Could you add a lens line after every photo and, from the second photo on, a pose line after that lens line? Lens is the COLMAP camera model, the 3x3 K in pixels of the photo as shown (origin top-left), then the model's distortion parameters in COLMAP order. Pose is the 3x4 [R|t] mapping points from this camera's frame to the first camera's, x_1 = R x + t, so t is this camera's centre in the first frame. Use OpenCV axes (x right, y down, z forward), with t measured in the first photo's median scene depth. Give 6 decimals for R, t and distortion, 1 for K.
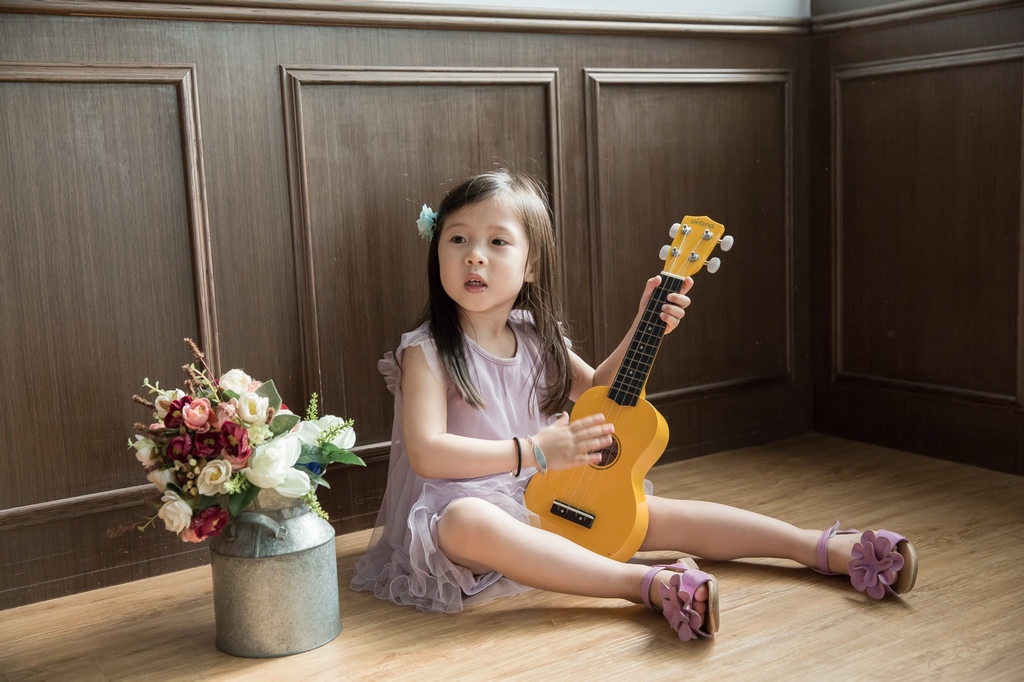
lens RADIAL K [[1195.5, 0, 515.3], [0, 1195.5, 347.7], [0, 0, 1]] dist [0.043958, 0.000000]
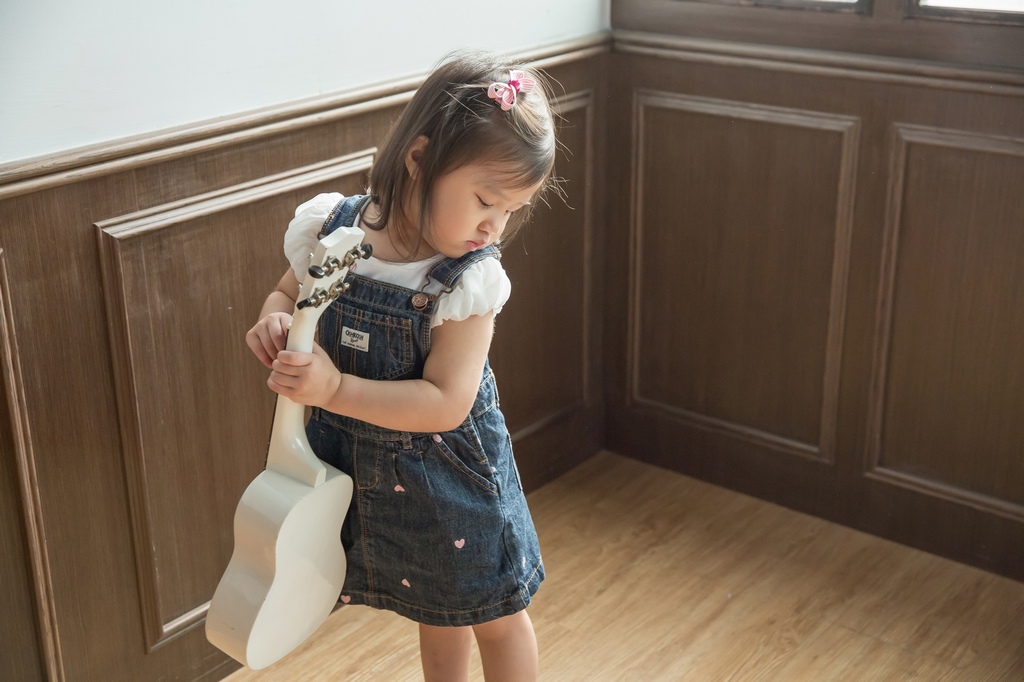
lens RADIAL K [[1430.4, 0, 512.9], [0, 1430.4, 343.4], [0, 0, 1]] dist [0.110290, 0.000000]
pose [[0.947798, -0.083397, 0.307773, -0.203476], [0.015007, 0.975790, 0.218192, -0.318472], [-0.318519, -0.202183, 0.926103, -0.038640]]
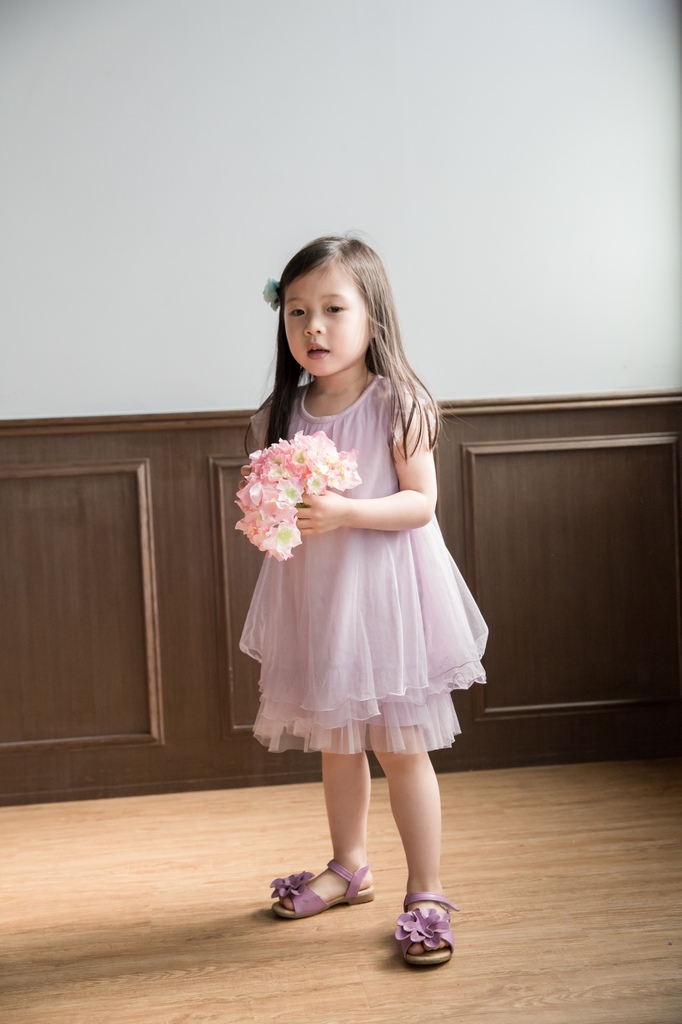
lens RADIAL K [[1331.1, 0, 347.0], [0, 1331.1, 549.3], [0, 0, 1]] dist [0.074574, 0.000000]
pose [[0.891511, 0.036176, -0.451553, 0.589132], [-0.056525, 0.997899, -0.031651, -0.069830], [0.449460, 0.053741, 0.891683, -0.305264]]
